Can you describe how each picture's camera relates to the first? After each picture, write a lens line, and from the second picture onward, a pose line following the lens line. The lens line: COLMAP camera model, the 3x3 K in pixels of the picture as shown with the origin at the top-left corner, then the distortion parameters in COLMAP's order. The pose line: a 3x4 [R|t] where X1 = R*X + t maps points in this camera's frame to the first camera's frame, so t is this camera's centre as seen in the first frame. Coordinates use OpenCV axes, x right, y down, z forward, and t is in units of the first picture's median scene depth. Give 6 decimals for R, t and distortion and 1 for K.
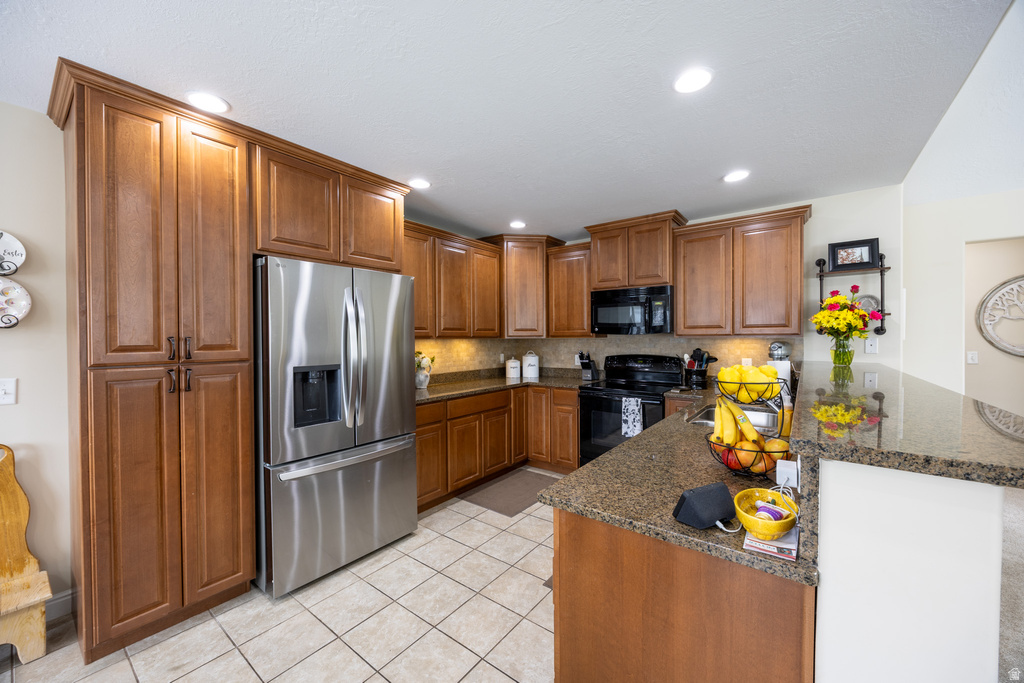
lens RADIAL K [[387.3, 0, 512.8], [0, 387.3, 341.3], [0, 0, 1]] dist [-0.004056, -0.000042]
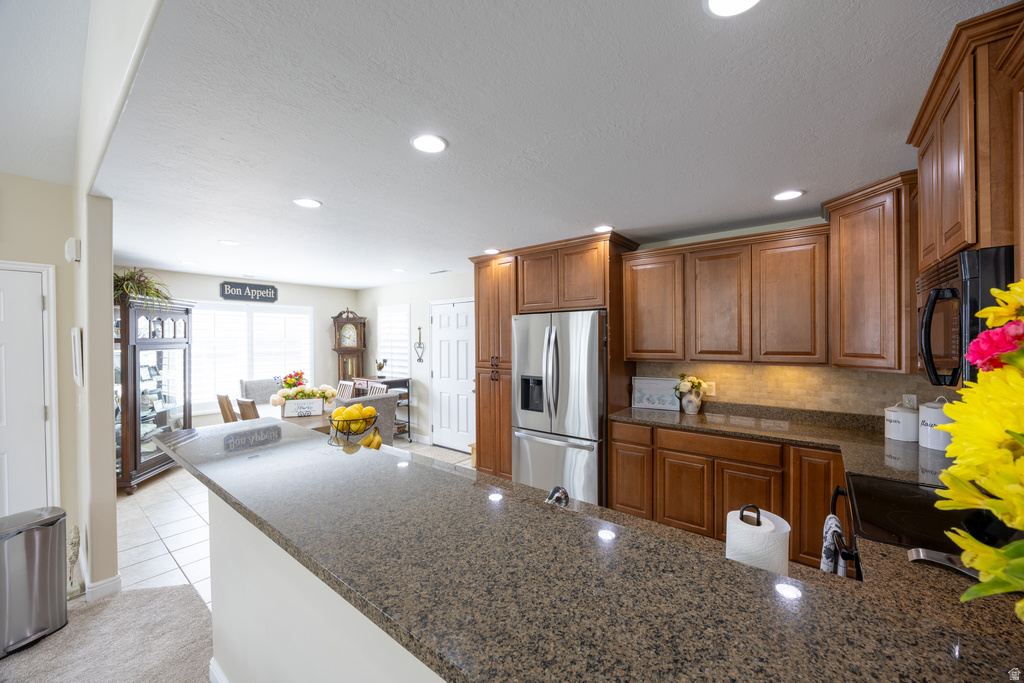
lens RADIAL K [[387.3, 0, 512.4], [0, 387.3, 343.4], [0, 0, 1]] dist [-0.004056, -0.000042]
pose [[-0.021435, 0.016852, -0.999628, 0.847322], [-0.002647, 0.999853, 0.016913, -0.077194], [0.999767, 0.003009, -0.021387, 0.690949]]
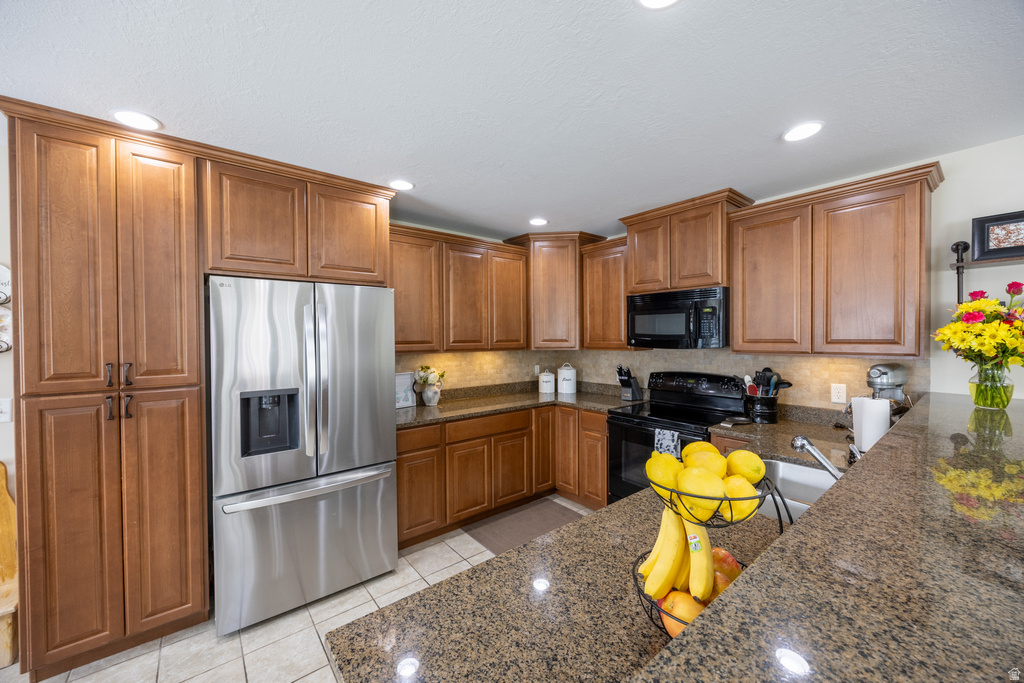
lens RADIAL K [[387.3, 0, 512.6], [0, 387.3, 341.5], [0, 0, 1]] dist [-0.004056, -0.000042]
pose [[0.971480, 0.002445, -0.237109, 0.206022], [-0.001335, 0.999987, 0.004841, -0.043404], [0.237118, -0.004386, 0.971471, 0.169901]]
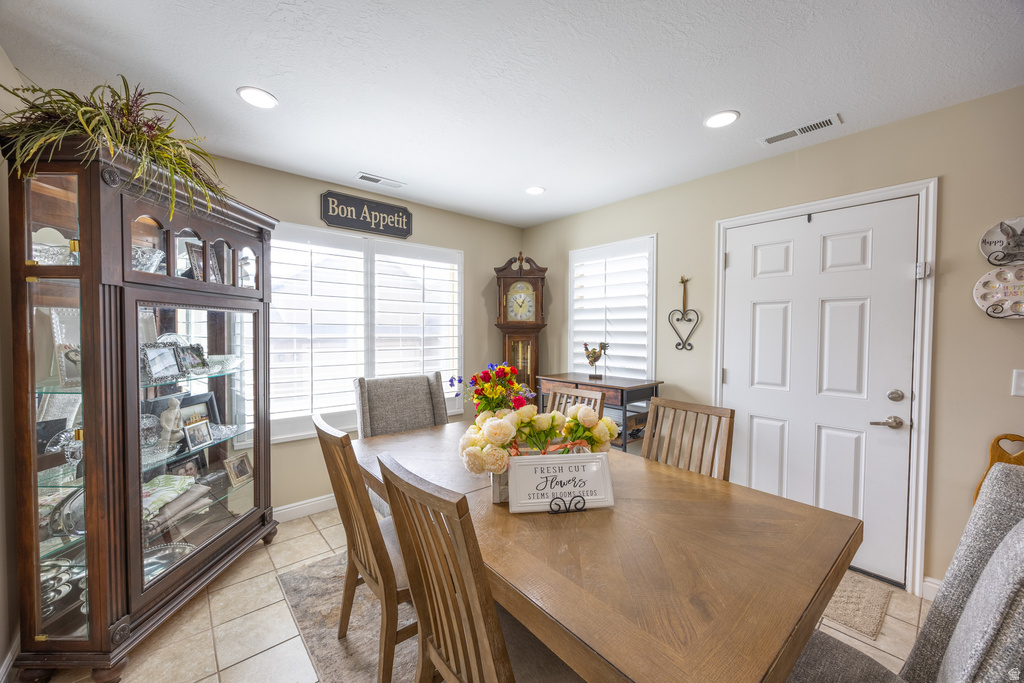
lens RADIAL K [[387.3, 0, 509.8], [0, 387.3, 340.2], [0, 0, 1]] dist [-0.004056, -0.000042]
pose [[-0.199017, 0.029836, -0.979542, -0.075757], [-0.011231, 0.999401, 0.032723, 0.001814], [0.979932, 0.017513, -0.198563, -0.057490]]
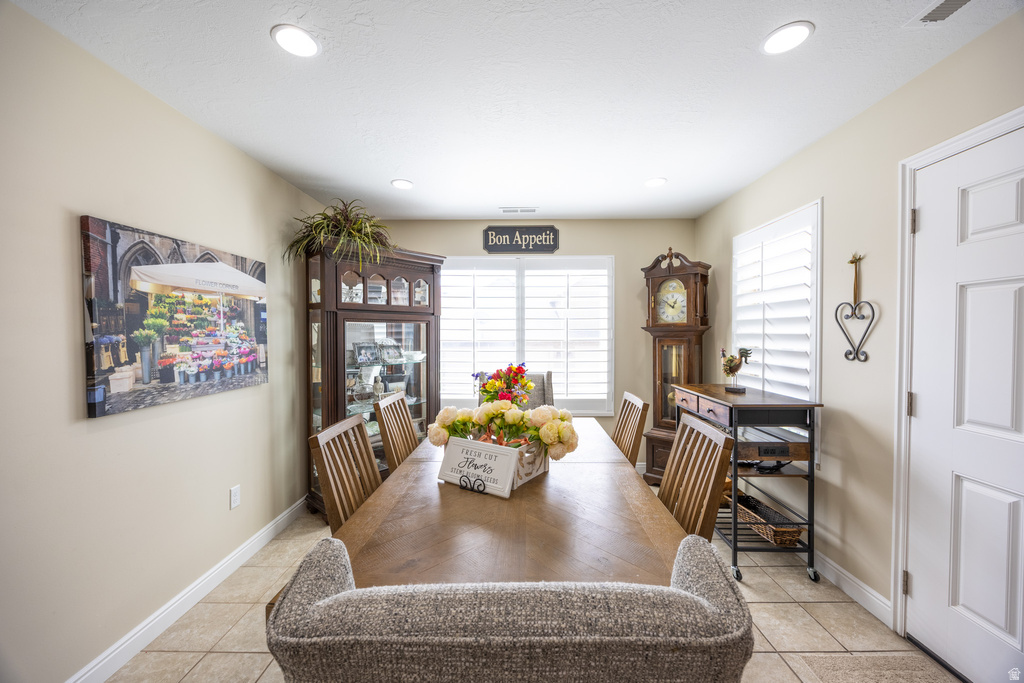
lens RADIAL K [[387.3, 0, 513.5], [0, 387.3, 339.6], [0, 0, 1]] dist [-0.004056, -0.000042]
pose [[-0.799246, 0.017575, -0.600747, -0.250698], [0.002399, 0.999658, 0.026053, -0.001871], [0.601000, 0.019382, -0.799014, 0.353009]]
